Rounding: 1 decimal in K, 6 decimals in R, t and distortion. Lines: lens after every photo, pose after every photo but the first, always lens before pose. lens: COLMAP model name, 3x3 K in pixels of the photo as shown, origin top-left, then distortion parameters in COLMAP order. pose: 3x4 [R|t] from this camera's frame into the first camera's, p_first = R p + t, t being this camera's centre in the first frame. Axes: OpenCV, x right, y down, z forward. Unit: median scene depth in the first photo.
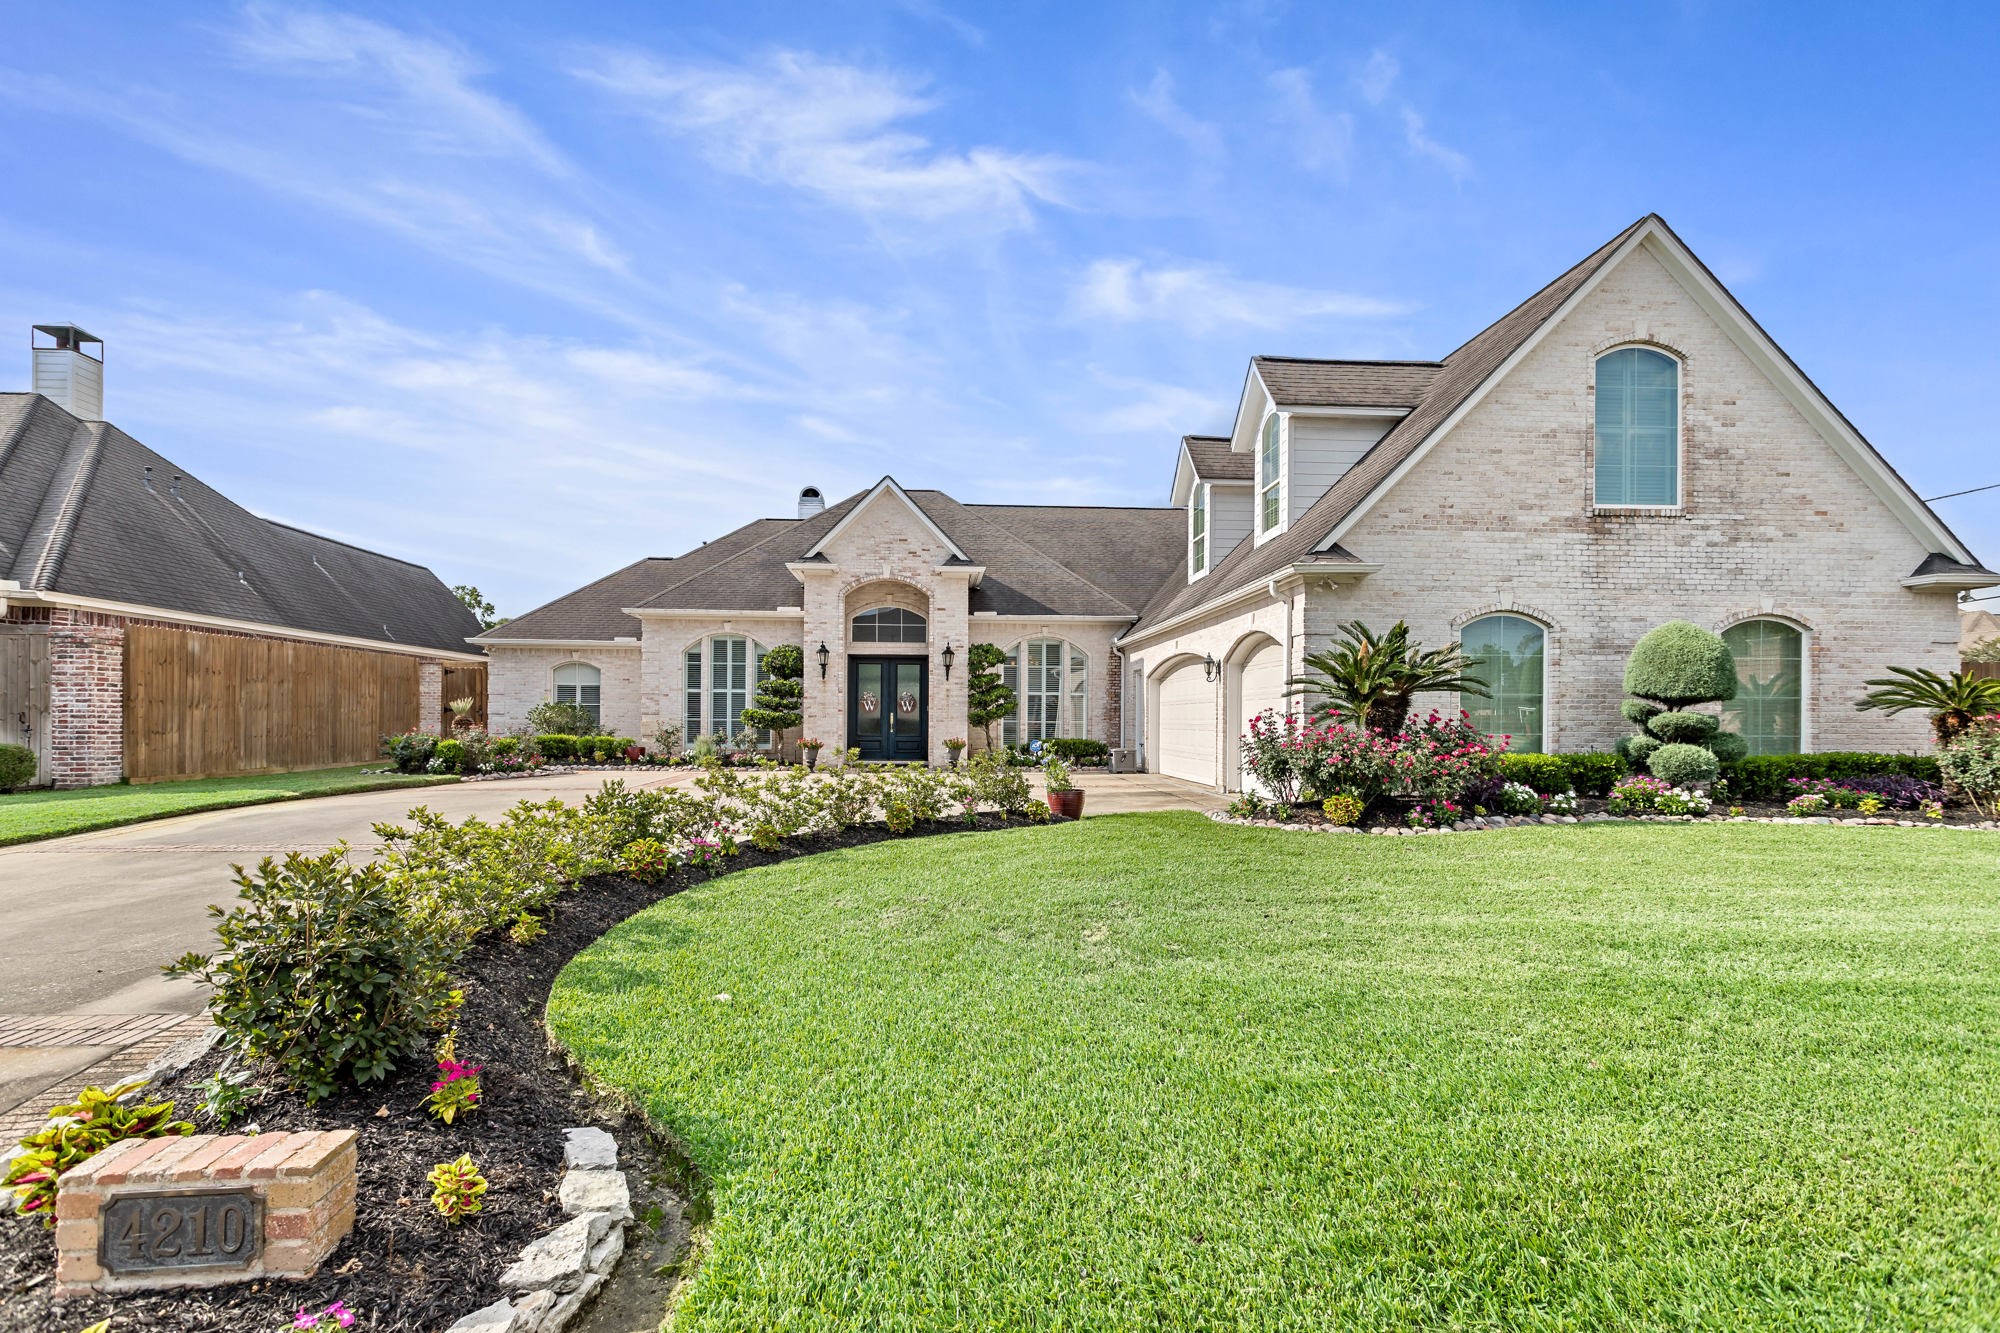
lens RADIAL K [[1015.1, 0, 975.4], [0, 1015.1, 742.7], [0, 0, 1]] dist [0.003195, 0.000261]
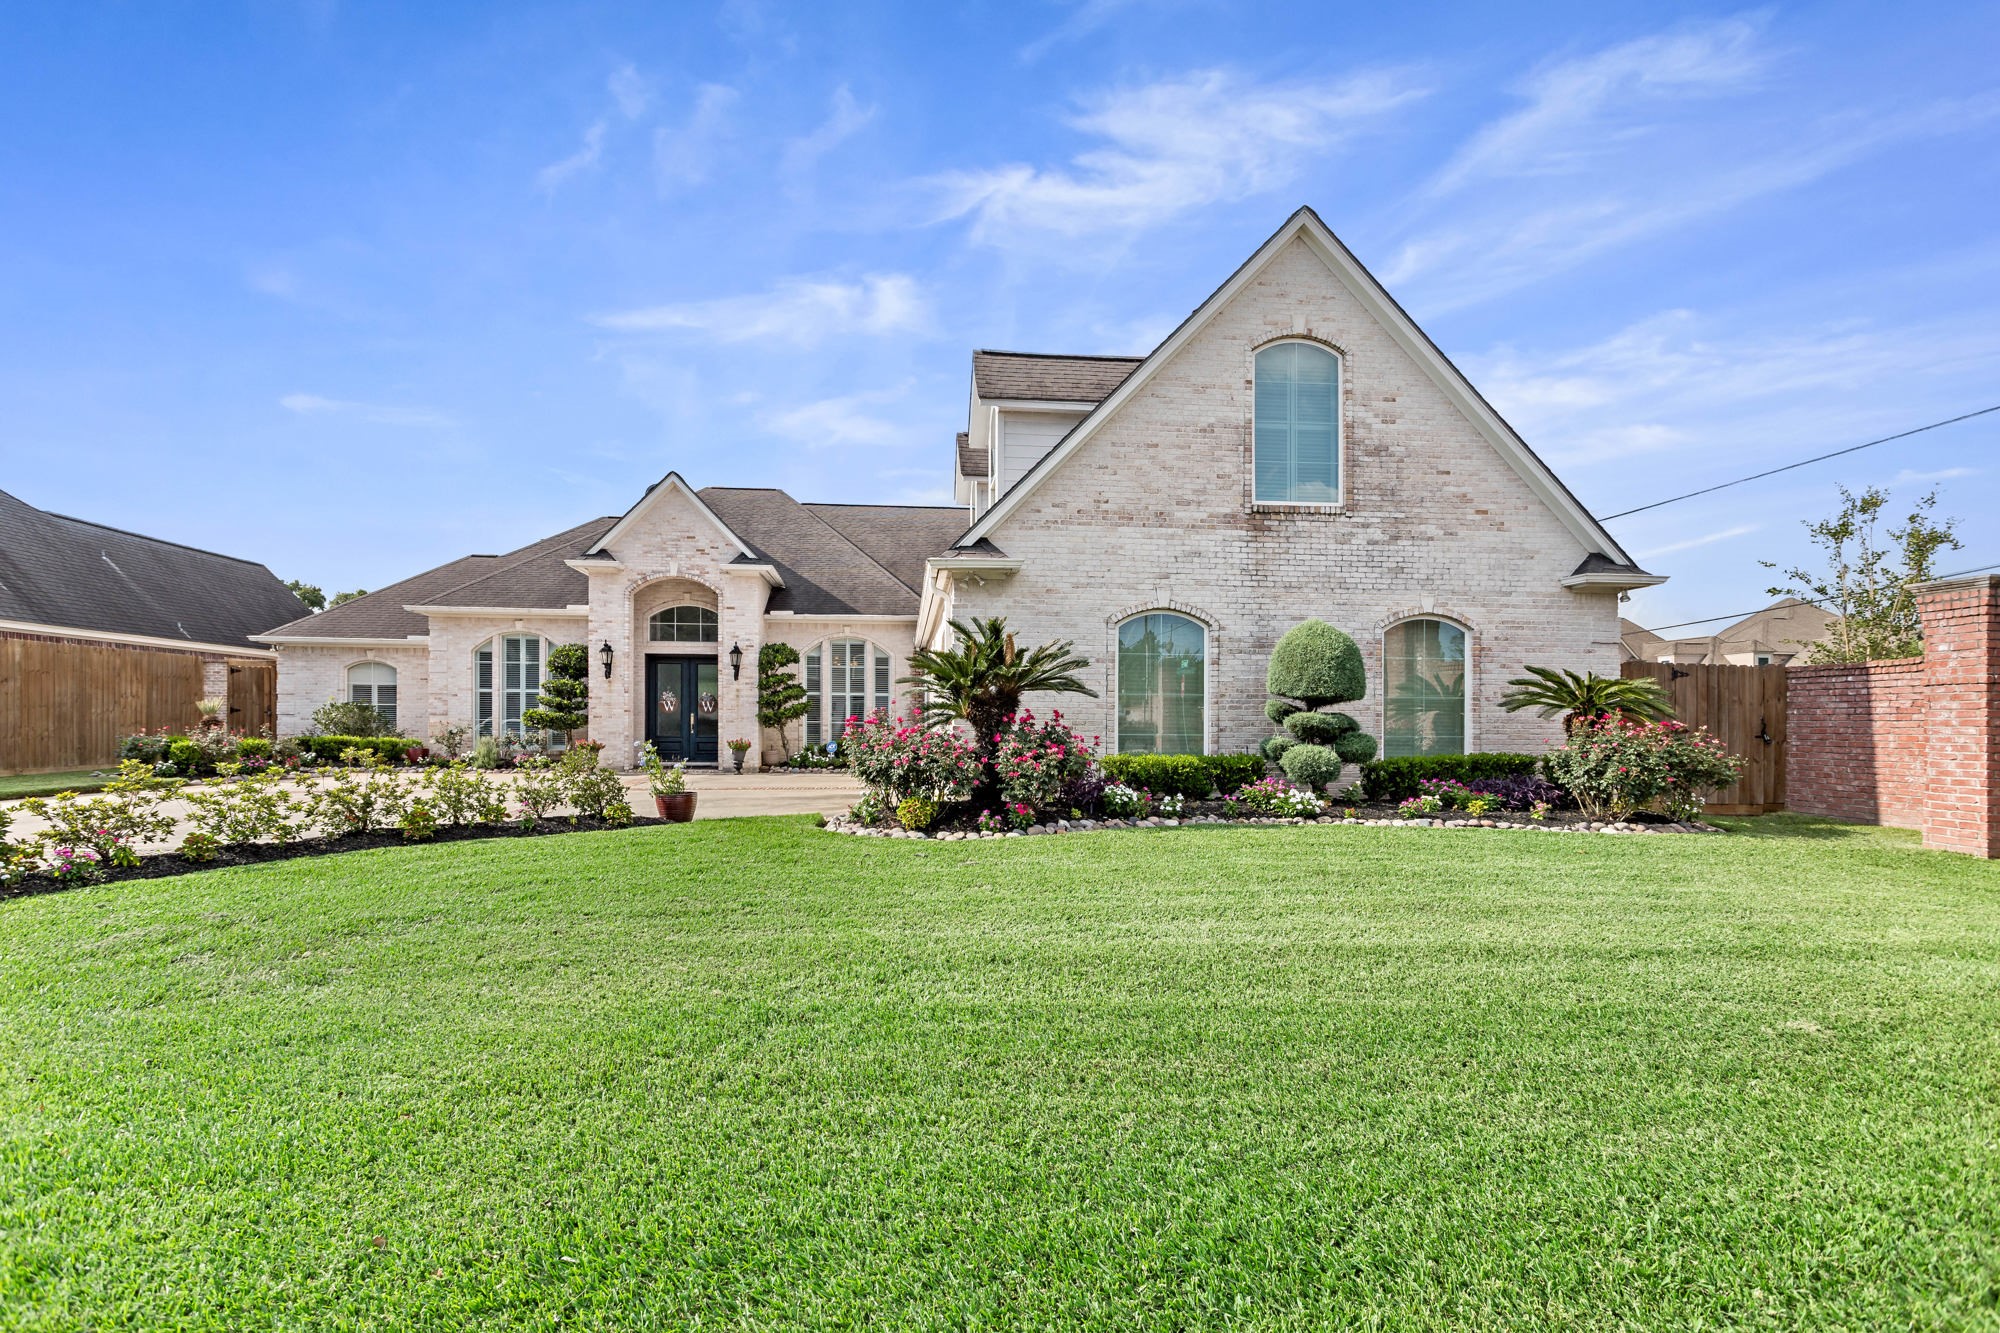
lens RADIAL K [[994.4, 0, 997.8], [0, 994.4, 743.2], [0, 0, 1]] dist [0.000263, 0.000490]
pose [[0.999304, -0.000562, 0.037286, 0.273338], [0.000578, 1.000000, -0.000433, 0.000149], [-0.037286, 0.000454, 0.999305, 0.040656]]
